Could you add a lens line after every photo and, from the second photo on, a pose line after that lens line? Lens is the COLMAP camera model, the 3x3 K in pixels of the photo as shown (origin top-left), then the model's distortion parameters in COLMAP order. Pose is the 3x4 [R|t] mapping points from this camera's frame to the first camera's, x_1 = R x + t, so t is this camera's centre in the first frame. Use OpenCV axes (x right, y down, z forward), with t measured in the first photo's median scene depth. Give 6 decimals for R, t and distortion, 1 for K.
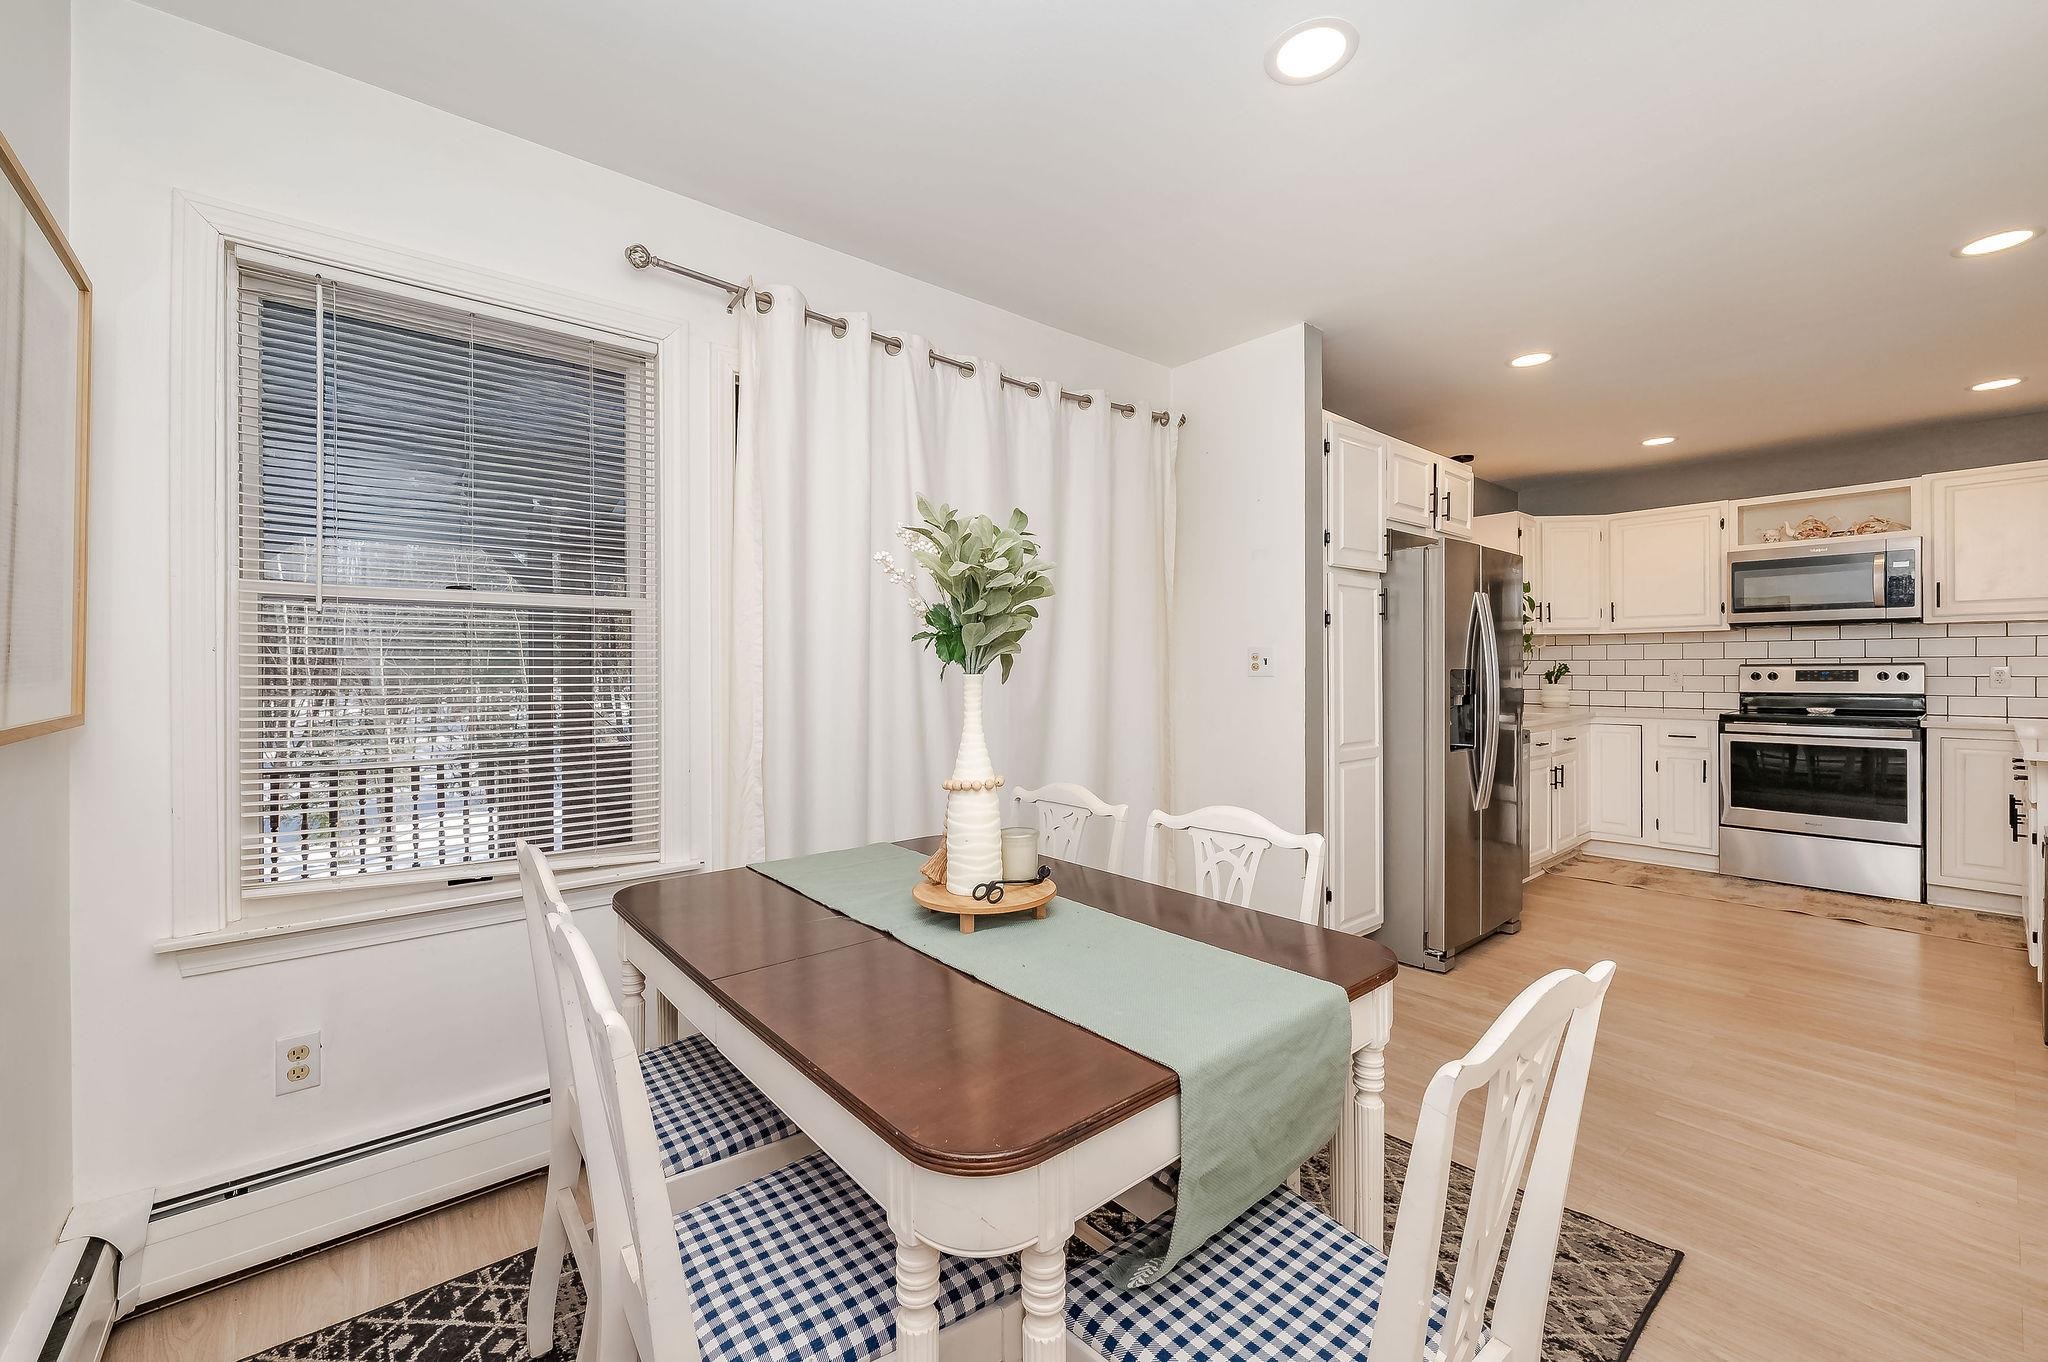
lens RADIAL K [[821.6, 0, 1021.8], [0, 821.6, 679.0], [0, 0, 1]] dist [-0.001436, -0.000407]
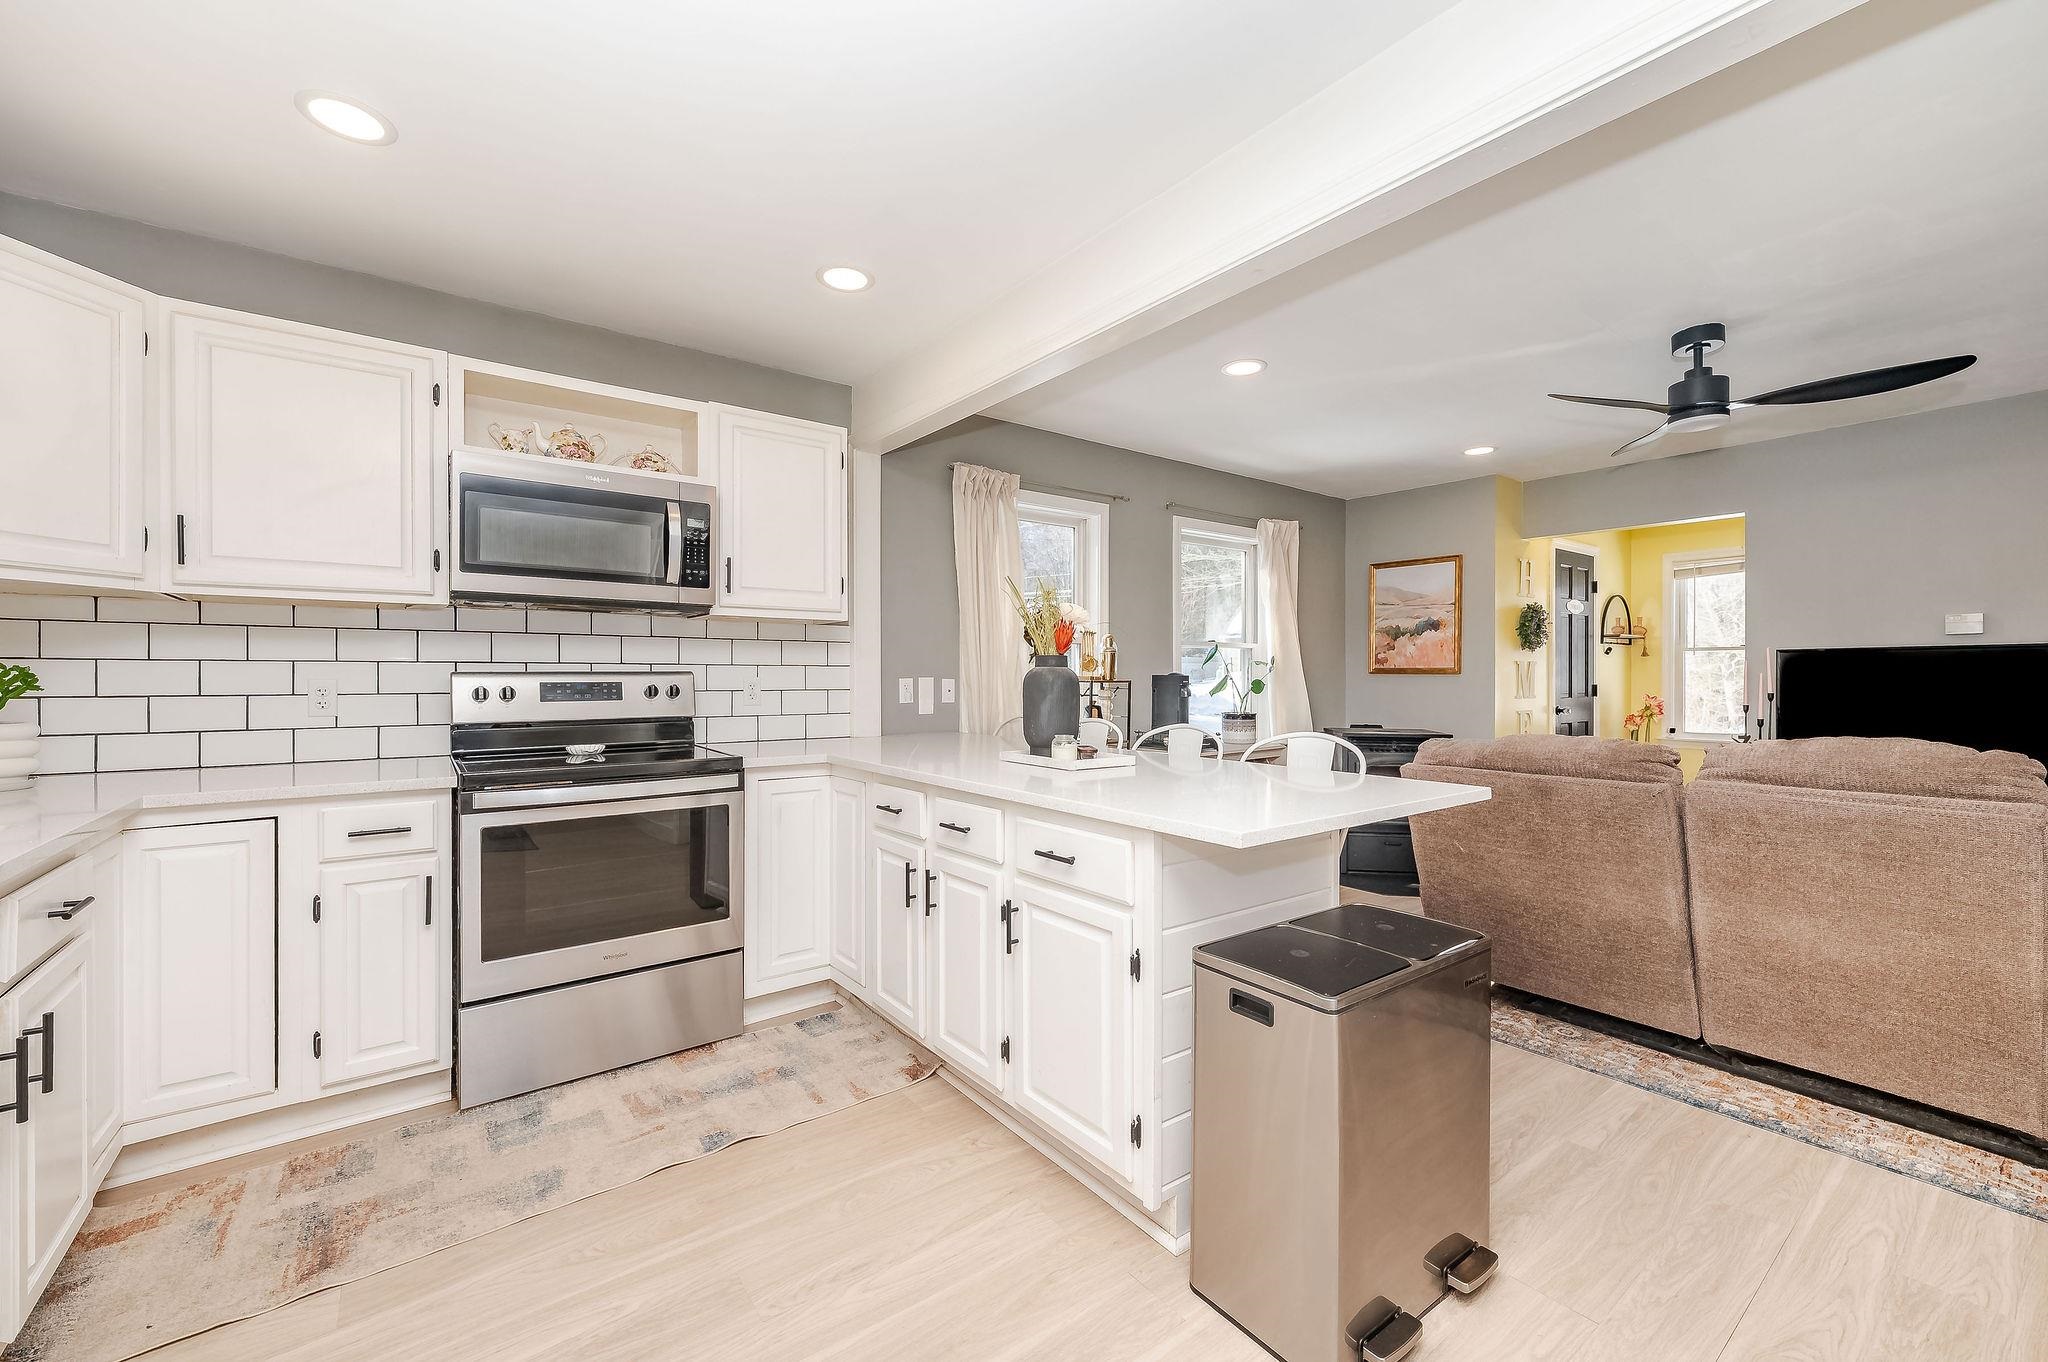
lens RADIAL K [[815.2, 0, 1016.0], [0, 815.2, 676.8], [0, 0, 1]] dist [-0.000819, 0.000024]
pose [[0.056338, 0.004273, 0.998403, 0.392788], [0.011837, 0.999918, -0.004947, -0.008523], [-0.998342, 0.012097, 0.056282, 0.648958]]
